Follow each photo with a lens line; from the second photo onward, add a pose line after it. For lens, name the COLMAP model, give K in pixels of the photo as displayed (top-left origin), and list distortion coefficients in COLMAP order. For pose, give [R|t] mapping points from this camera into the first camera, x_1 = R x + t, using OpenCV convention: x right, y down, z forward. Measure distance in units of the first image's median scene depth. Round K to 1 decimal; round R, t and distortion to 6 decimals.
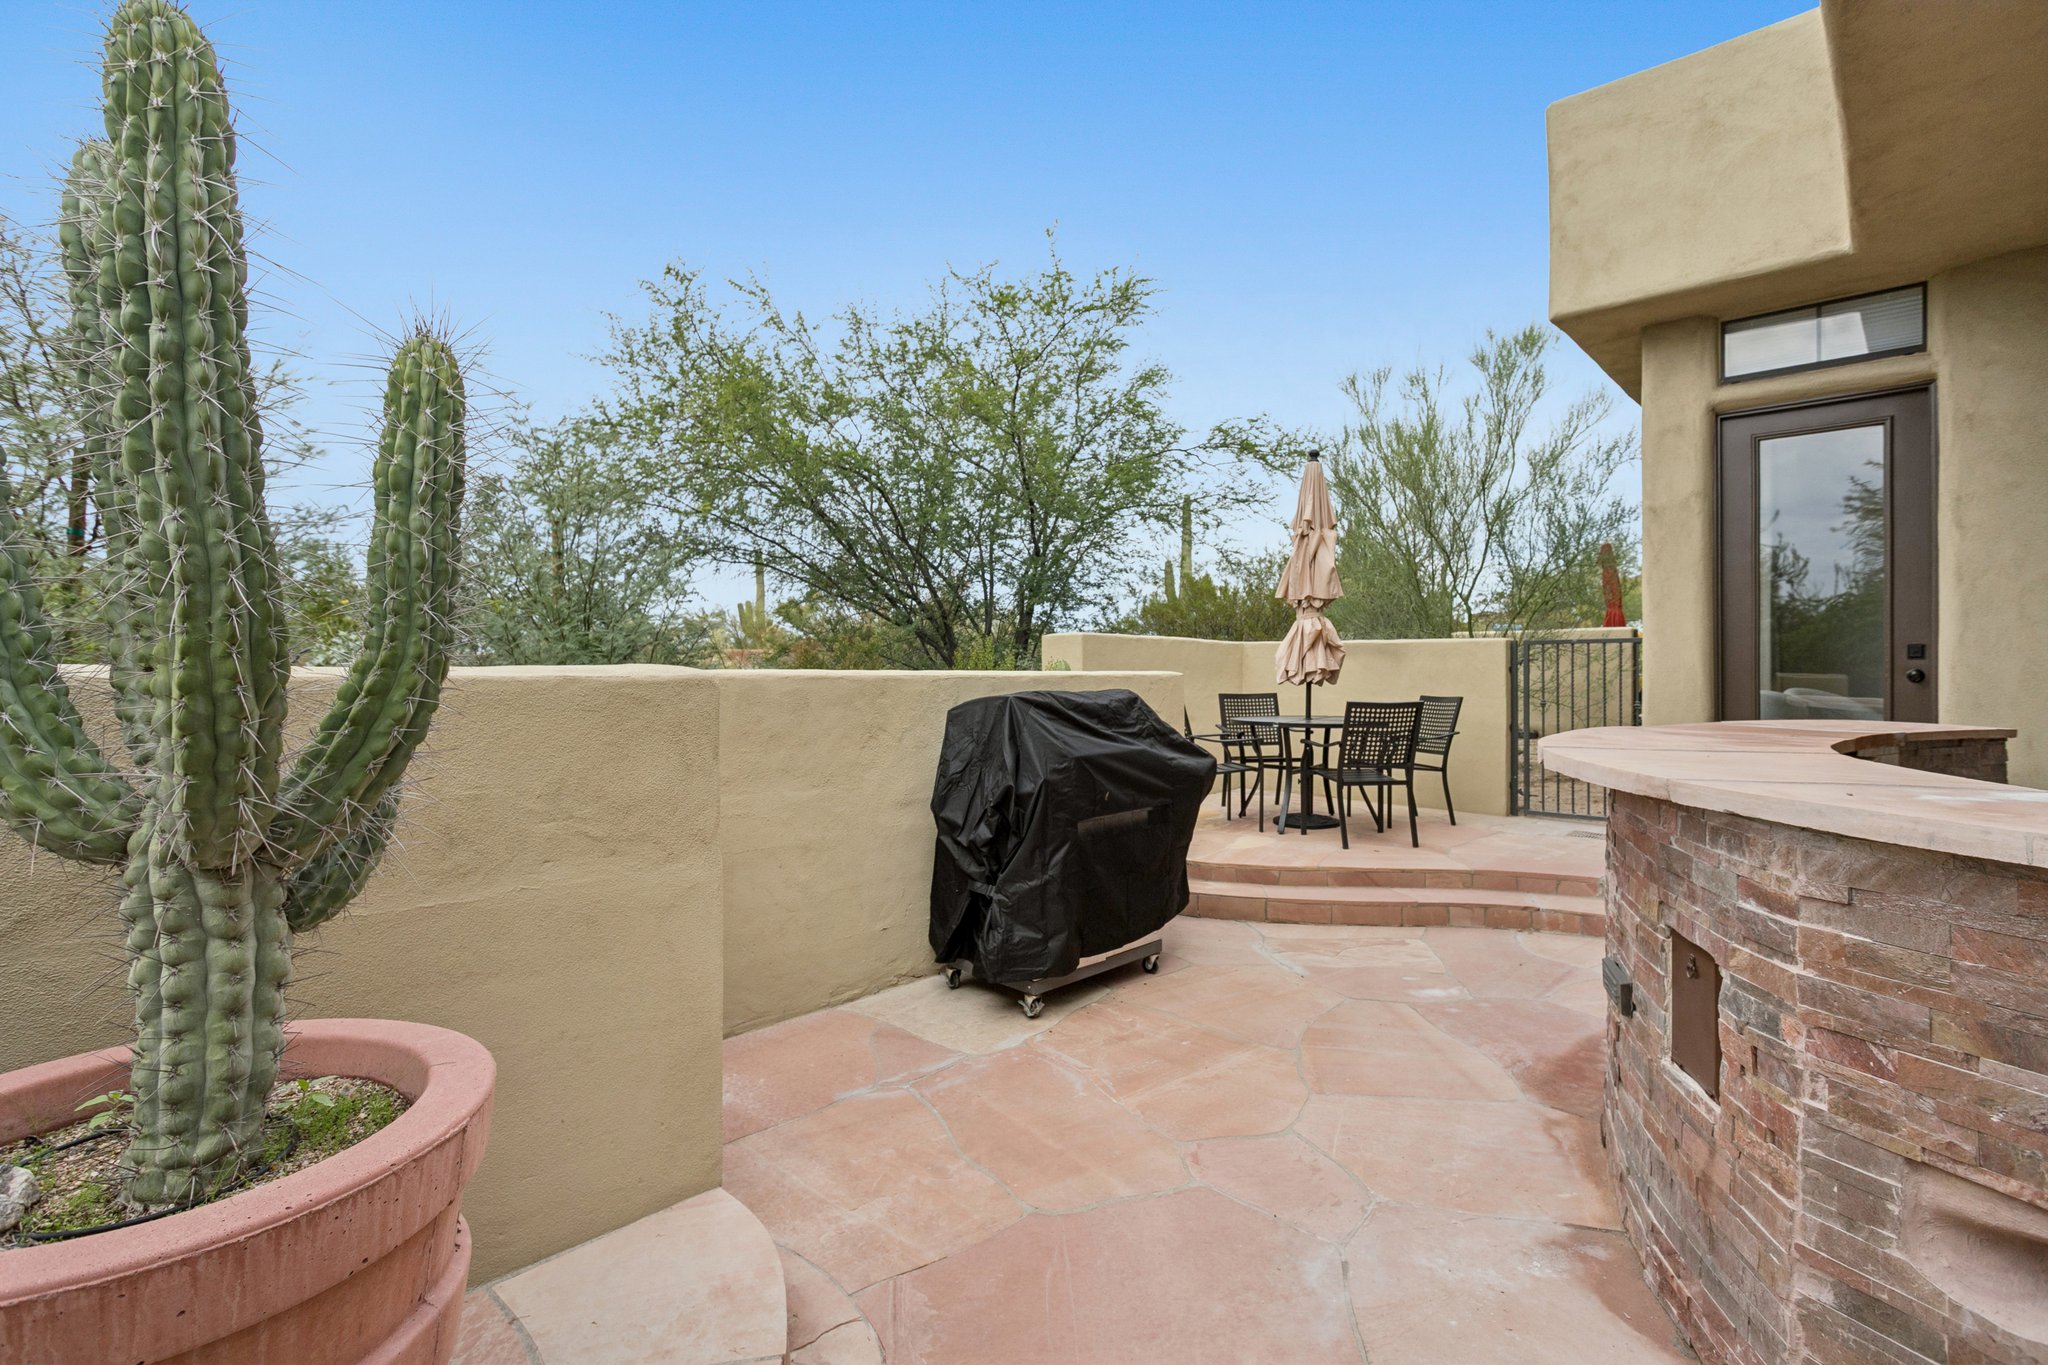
lens RADIAL K [[959.3, 0, 1024.0], [0, 959.3, 682.5], [0, 0, 1]] dist [0.000185, -0.000251]
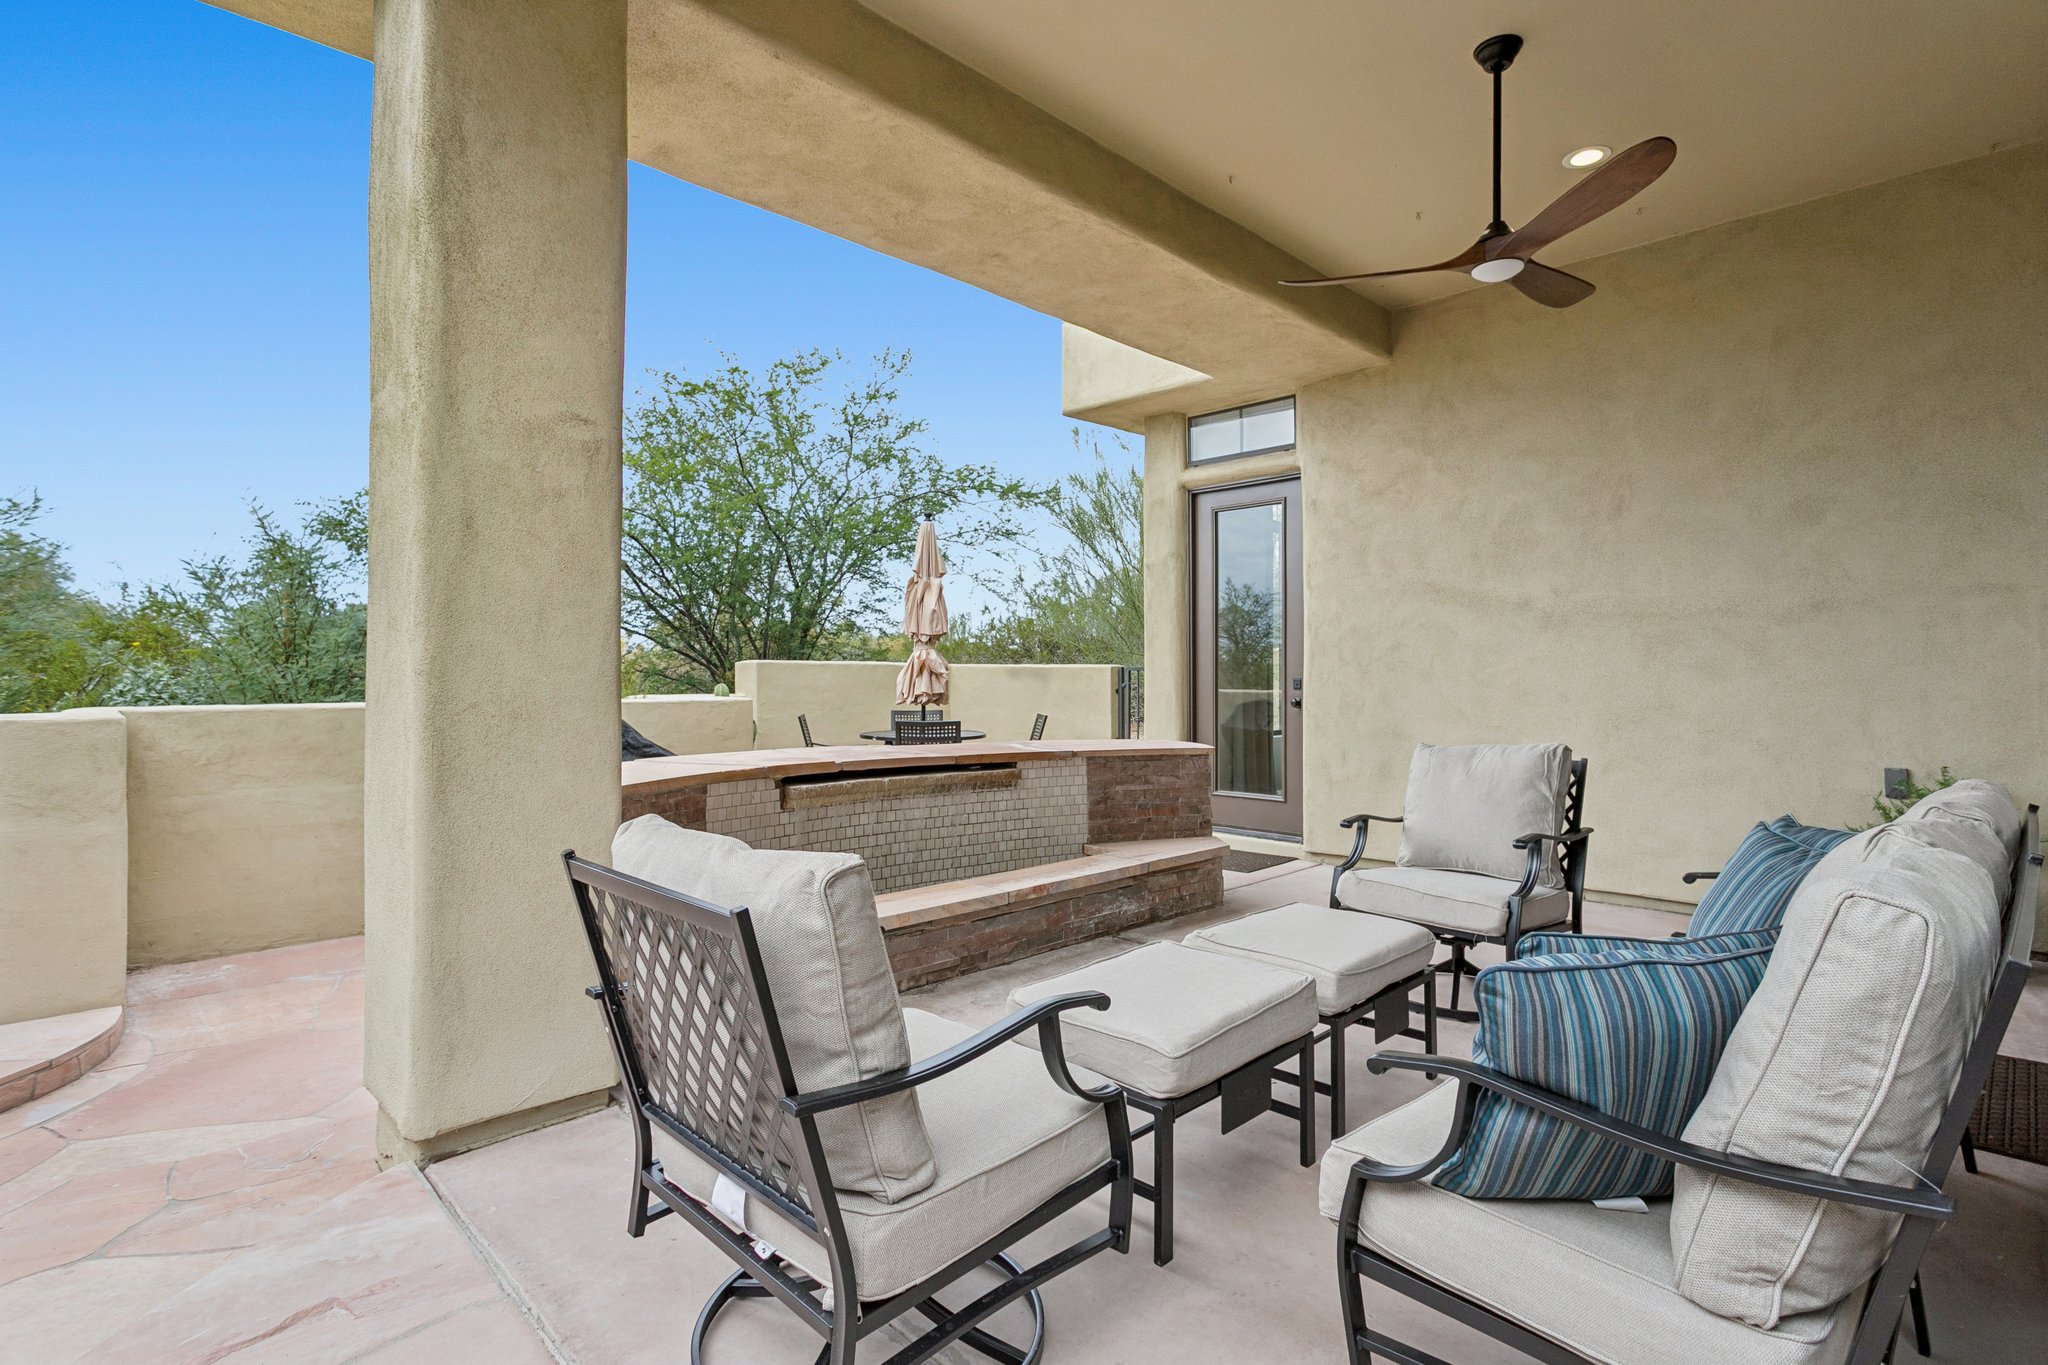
lens RADIAL K [[994.1, 0, 1024.0], [0, 994.1, 682.5], [0, 0, 1]] dist [-0.001754, -0.000372]
pose [[0.998657, 0.001161, -0.051788, 0.581778], [-0.001194, 0.999999, -0.000603, -0.029943], [0.051787, 0.000664, 0.998658, -0.302462]]
